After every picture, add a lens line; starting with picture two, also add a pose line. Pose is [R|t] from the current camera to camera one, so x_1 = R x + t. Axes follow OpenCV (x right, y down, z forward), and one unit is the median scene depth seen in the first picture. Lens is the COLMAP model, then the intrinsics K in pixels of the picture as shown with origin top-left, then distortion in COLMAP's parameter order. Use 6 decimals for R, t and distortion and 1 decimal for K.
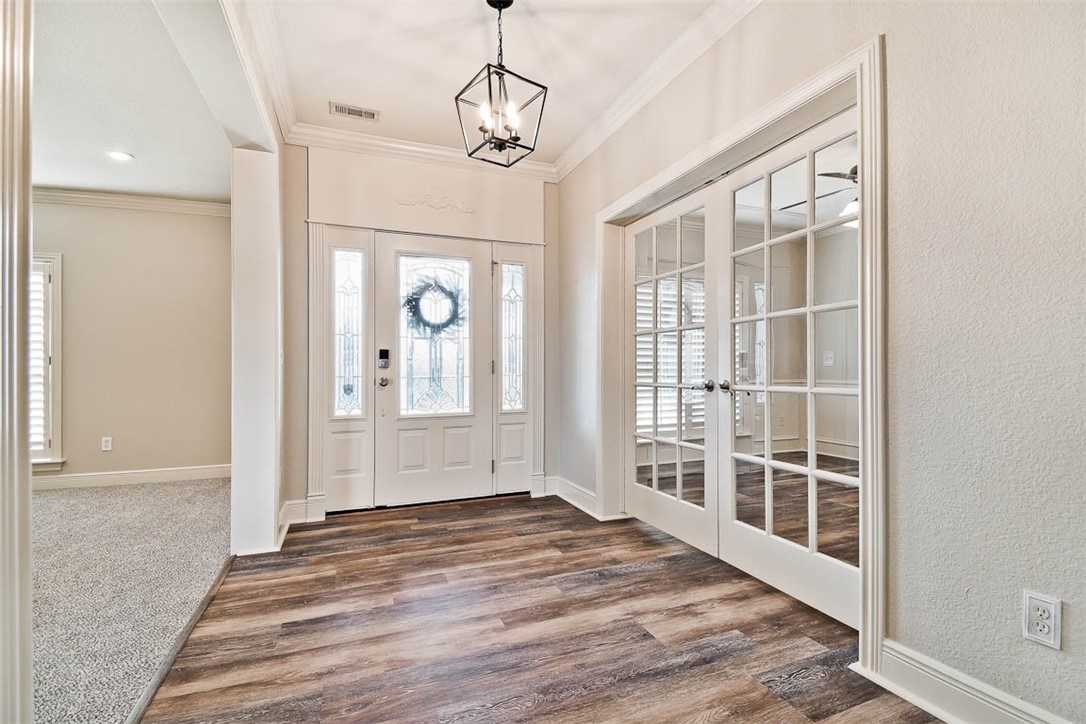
lens RADIAL K [[484.9, 0, 538.7], [0, 484.9, 359.6], [0, 0, 1]] dist [0.012127, -0.004635]
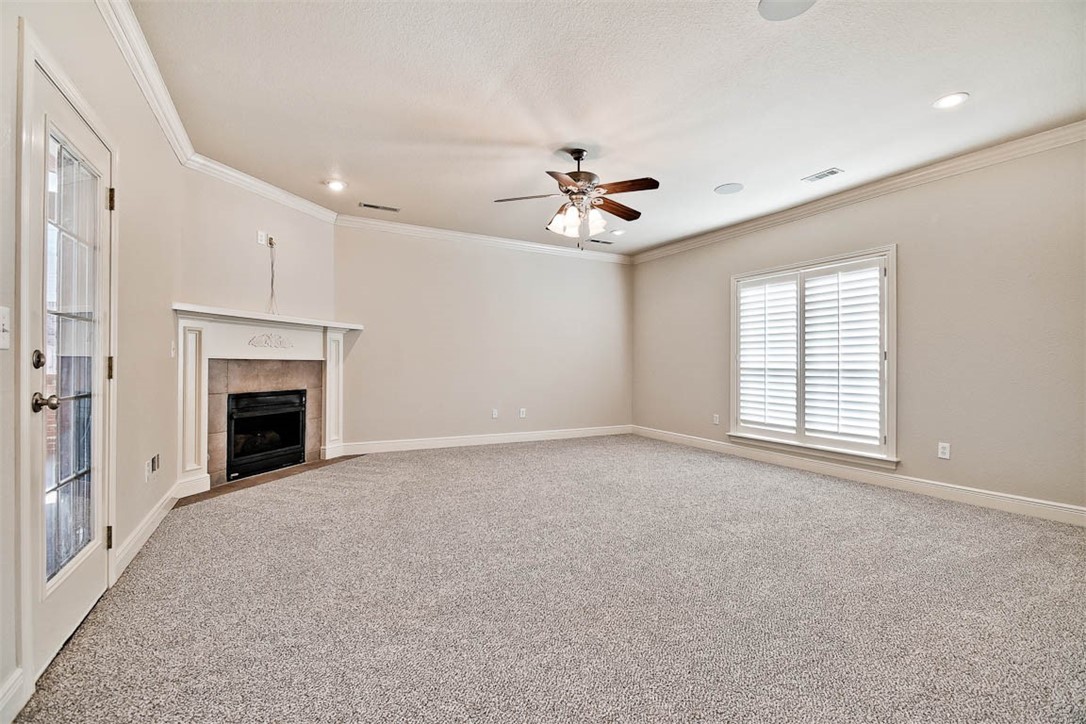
lens RADIAL K [[468.6, 0, 537.6], [0, 468.6, 355.3], [0, 0, 1]] dist [0.003444, 0.000114]
pose [[0.109345, -0.002171, -0.994001, -0.137819], [0.001020, 0.999997, -0.002072, 0.002740], [0.994003, -0.000787, 0.109347, 0.201096]]
